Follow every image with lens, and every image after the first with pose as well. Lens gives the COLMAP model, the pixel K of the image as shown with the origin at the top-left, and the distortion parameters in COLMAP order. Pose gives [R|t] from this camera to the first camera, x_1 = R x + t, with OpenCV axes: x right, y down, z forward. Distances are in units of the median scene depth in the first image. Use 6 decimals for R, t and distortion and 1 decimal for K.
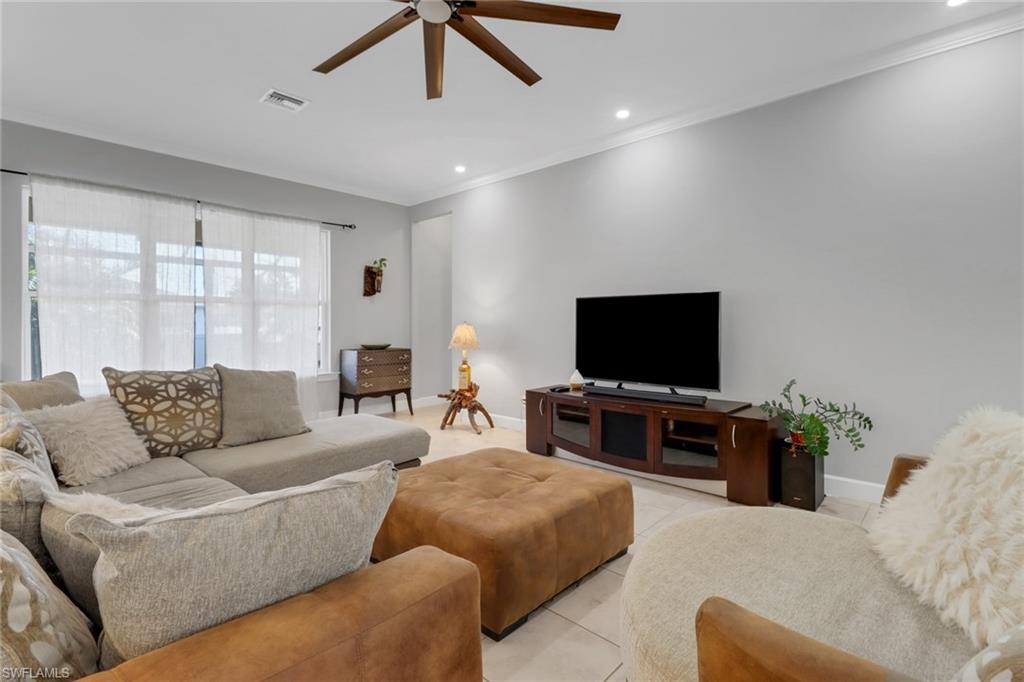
lens RADIAL K [[477.5, 0, 513.5], [0, 477.5, 320.9], [0, 0, 1]] dist [0.042575, -0.032606]
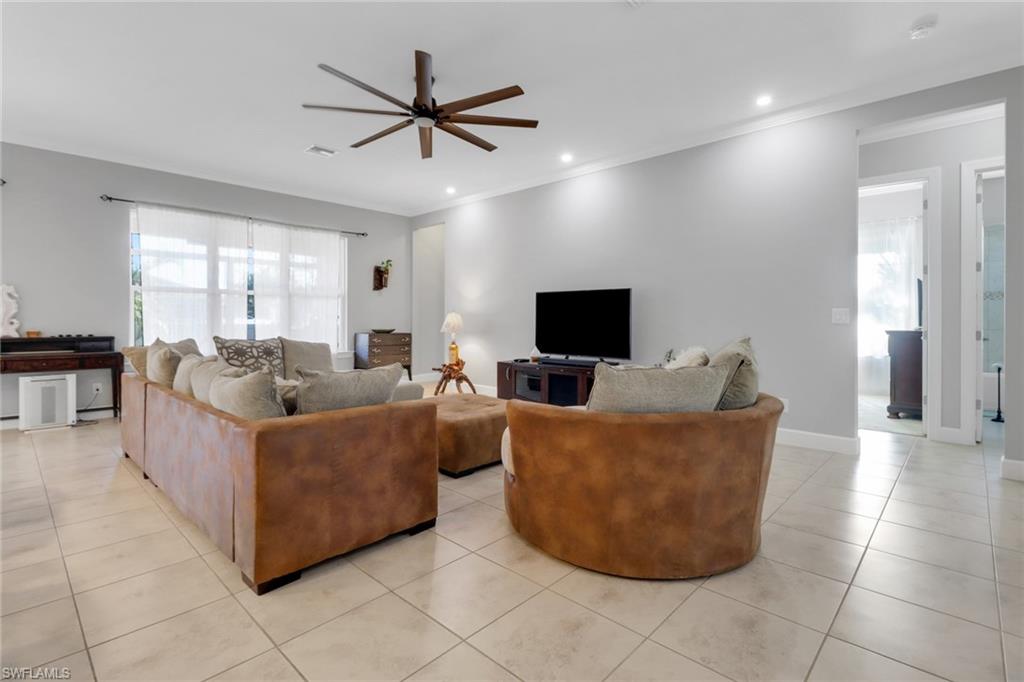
lens RADIAL K [[483.4, 0, 514.3], [0, 483.4, 314.4], [0, 0, 1]] dist [0.021706, -0.000166]
pose [[0.999985, 0.003260, -0.004352, 0.065524], [-0.003264, 0.999994, -0.000936, 0.012301], [0.004348, 0.000950, 0.999990, -0.287015]]
